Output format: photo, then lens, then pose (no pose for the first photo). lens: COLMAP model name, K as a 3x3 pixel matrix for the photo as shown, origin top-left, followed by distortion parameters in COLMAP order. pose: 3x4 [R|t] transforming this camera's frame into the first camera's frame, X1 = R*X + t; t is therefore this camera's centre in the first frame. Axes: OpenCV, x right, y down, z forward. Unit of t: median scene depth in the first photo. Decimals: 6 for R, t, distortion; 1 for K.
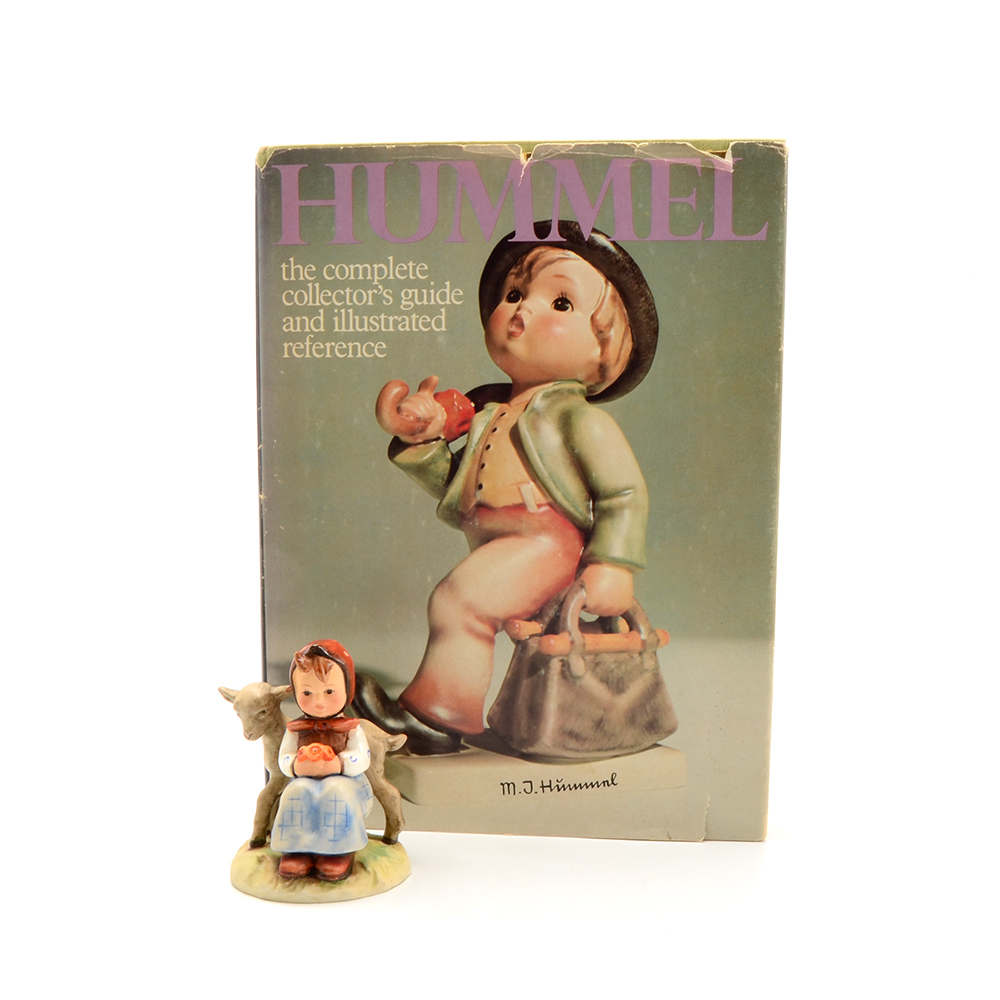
lens RADIAL K [[1019.7, 0, 498.2], [0, 1019.7, 493.7], [0, 0, 1]] dist [0.083407, 0.000000]
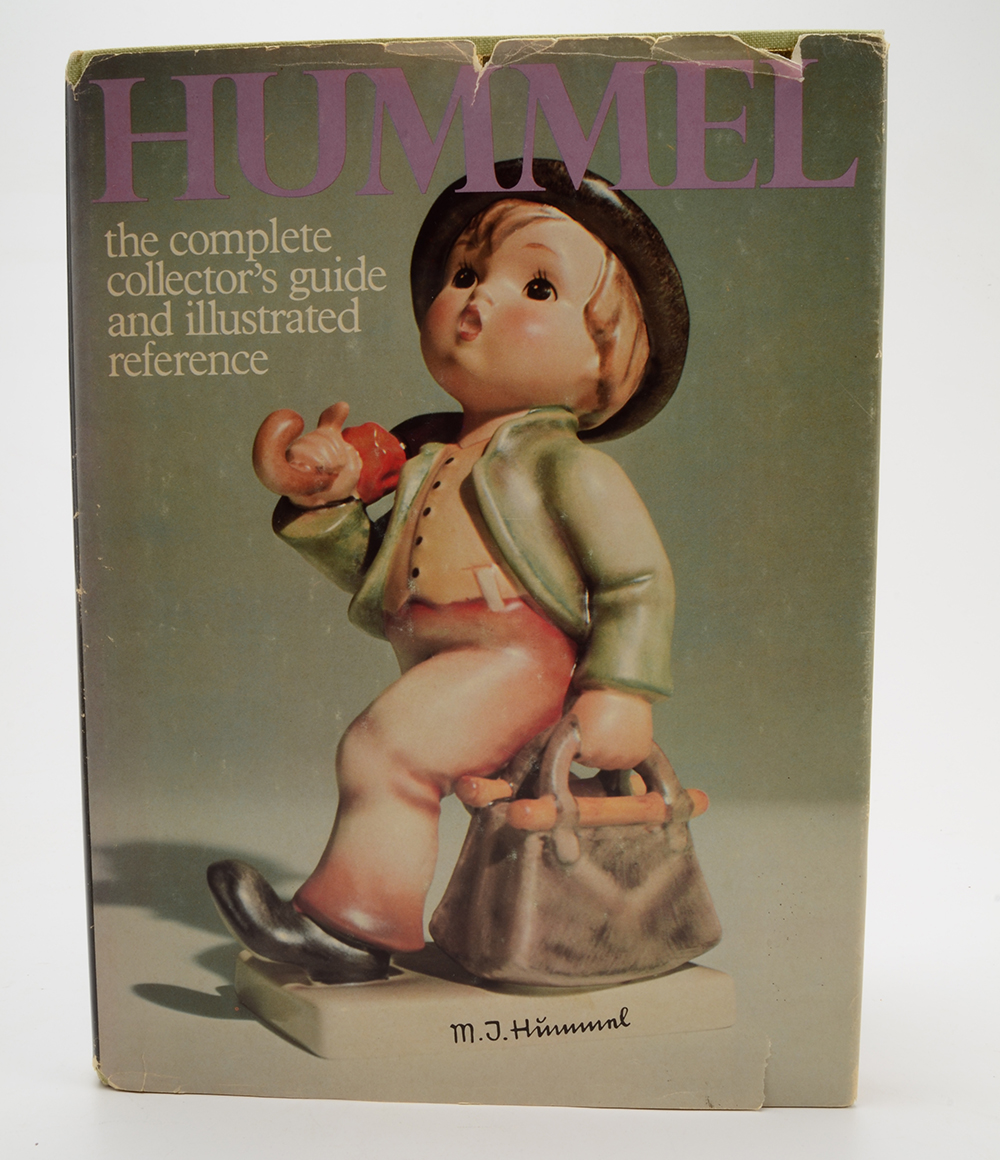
lens RADIAL K [[1353.0, 0, 502.5], [0, 1353.0, 580.9], [0, 0, 1]] dist [-0.011731, 0.000000]
pose [[0.998839, -0.009401, 0.047242, -0.003019], [0.009601, 0.999946, -0.004003, 0.002415], [-0.047202, 0.004452, 0.998875, 0.142399]]
